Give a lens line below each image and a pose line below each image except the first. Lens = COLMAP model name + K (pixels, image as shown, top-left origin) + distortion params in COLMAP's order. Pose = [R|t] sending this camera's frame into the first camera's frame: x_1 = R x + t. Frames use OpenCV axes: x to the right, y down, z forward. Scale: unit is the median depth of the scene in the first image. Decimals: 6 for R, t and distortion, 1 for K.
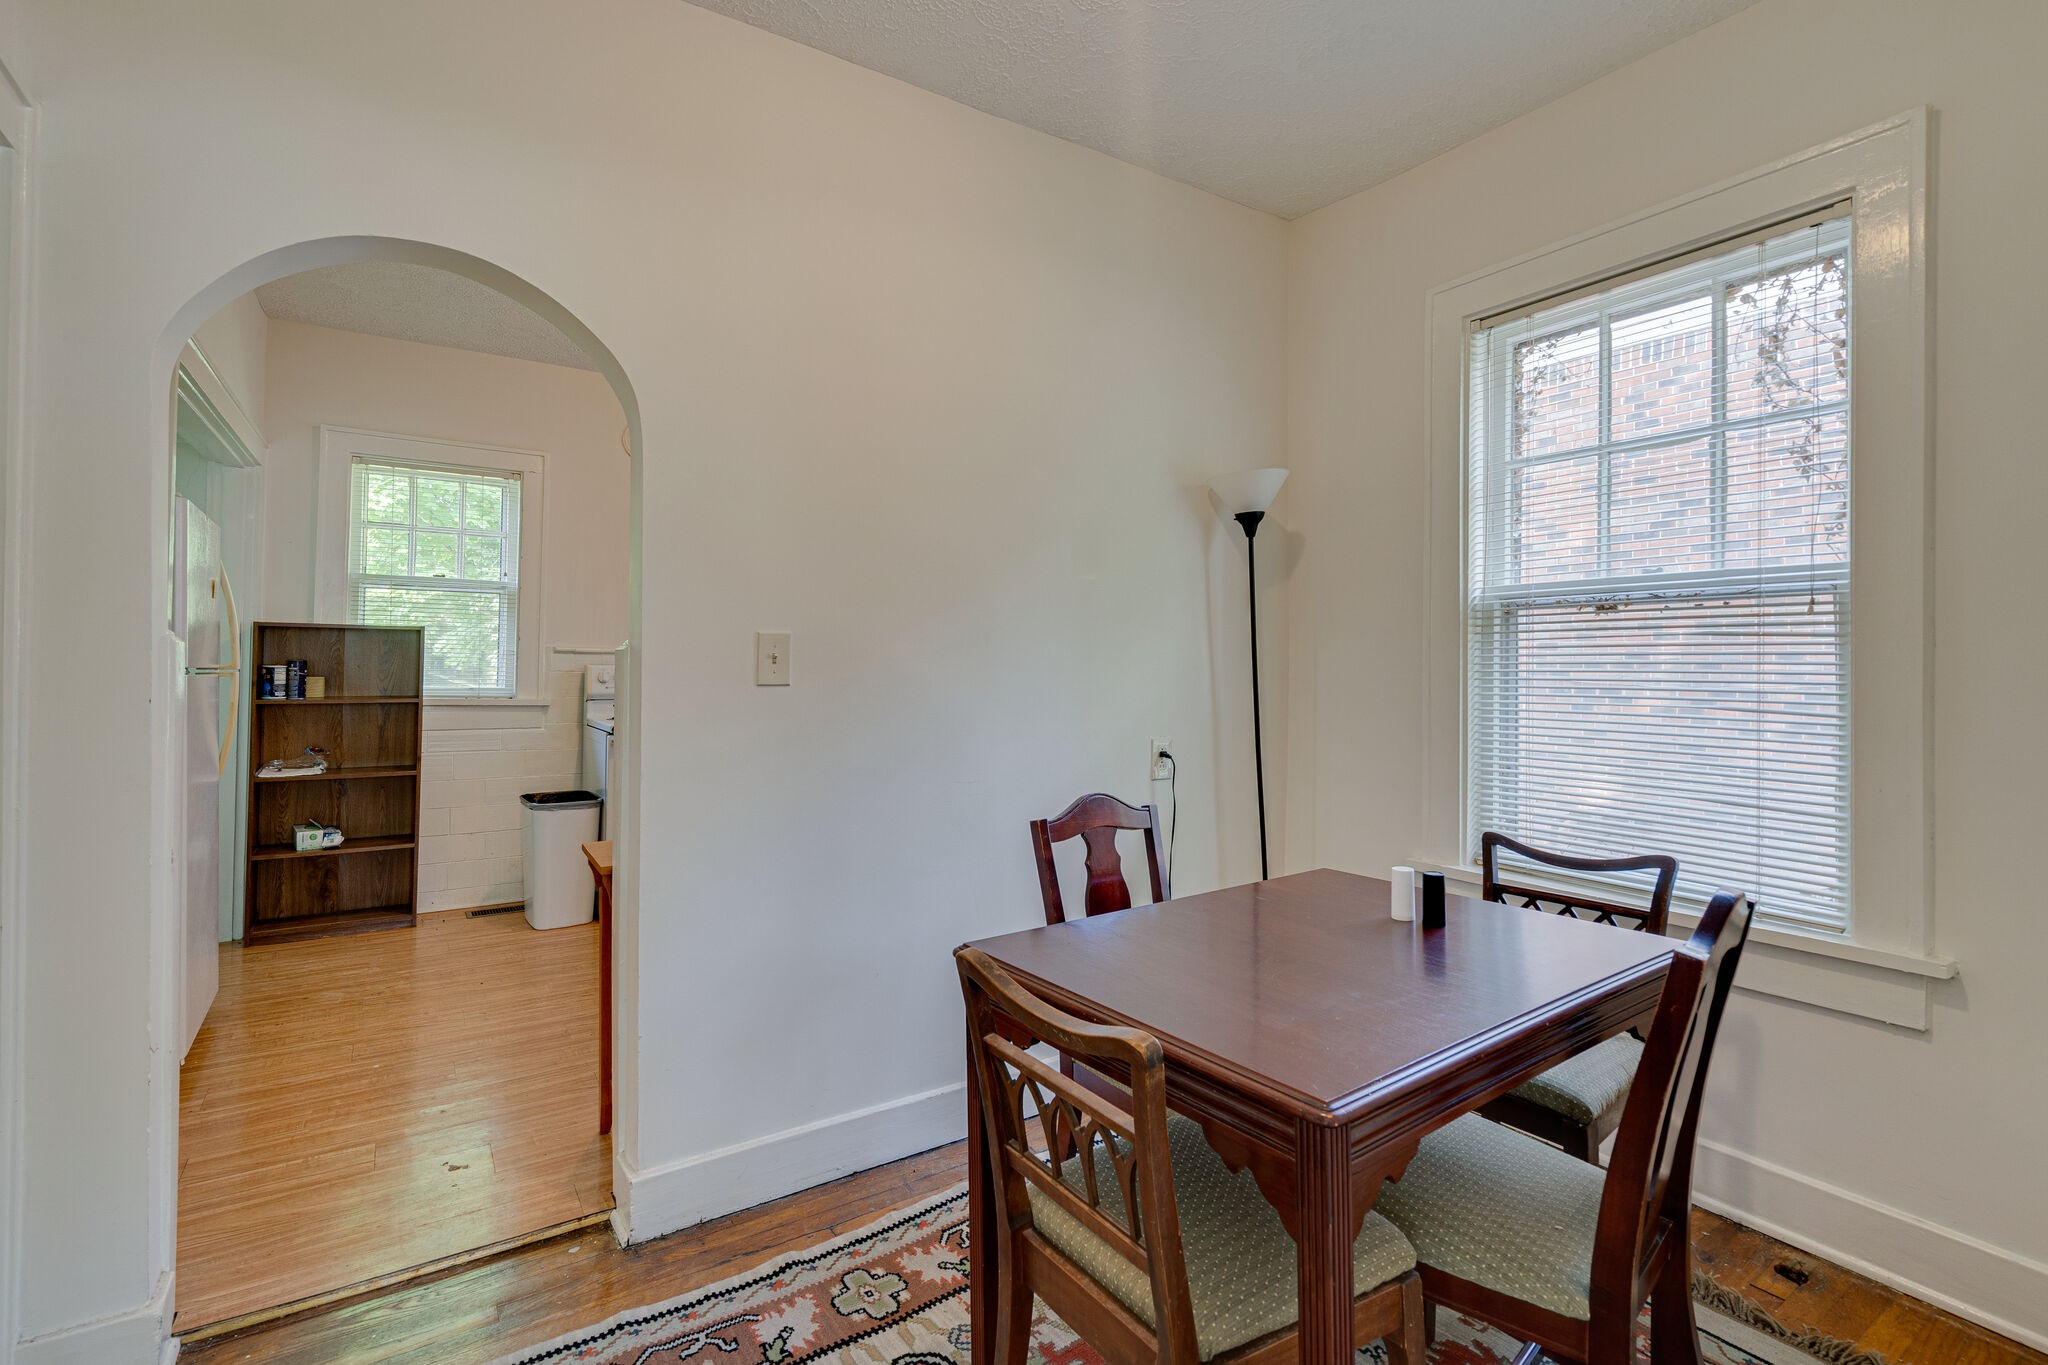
lens RADIAL K [[928.6, 0, 1033.8], [0, 928.6, 672.8], [0, 0, 1]] dist [0.002195, 0.000660]
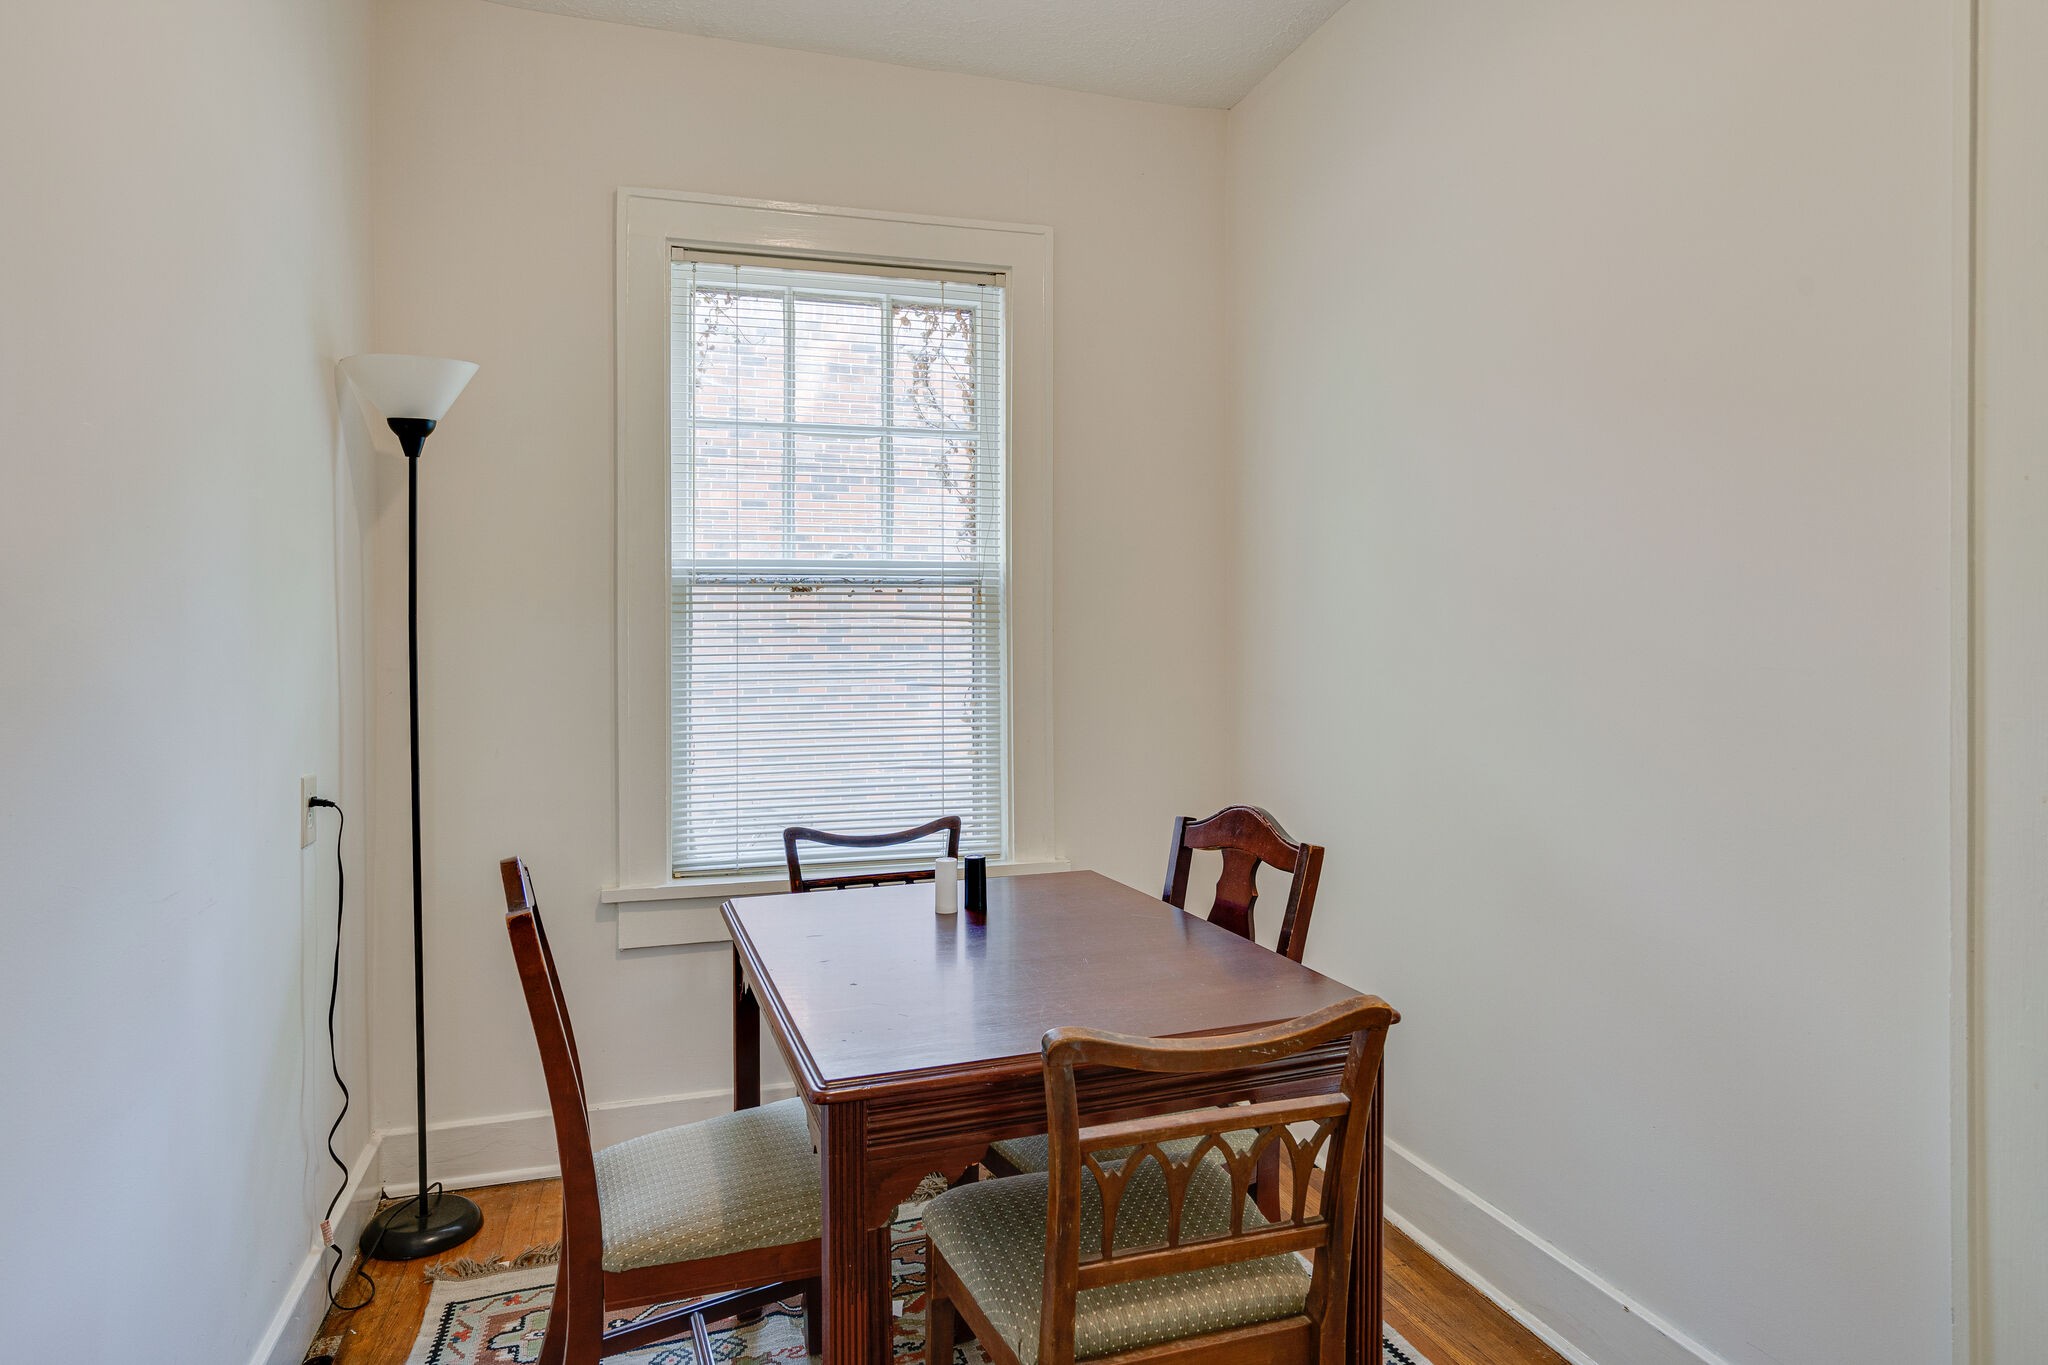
lens RADIAL K [[1158.5, 0, 1022.4], [0, 1158.5, 691.3], [0, 0, 1]] dist [-0.006820, 0.003034]
pose [[0.297951, -0.039135, 0.953779, -0.522079], [0.018537, 0.999208, 0.035208, -0.000323], [-0.954401, 0.007190, 0.298441, 0.424110]]
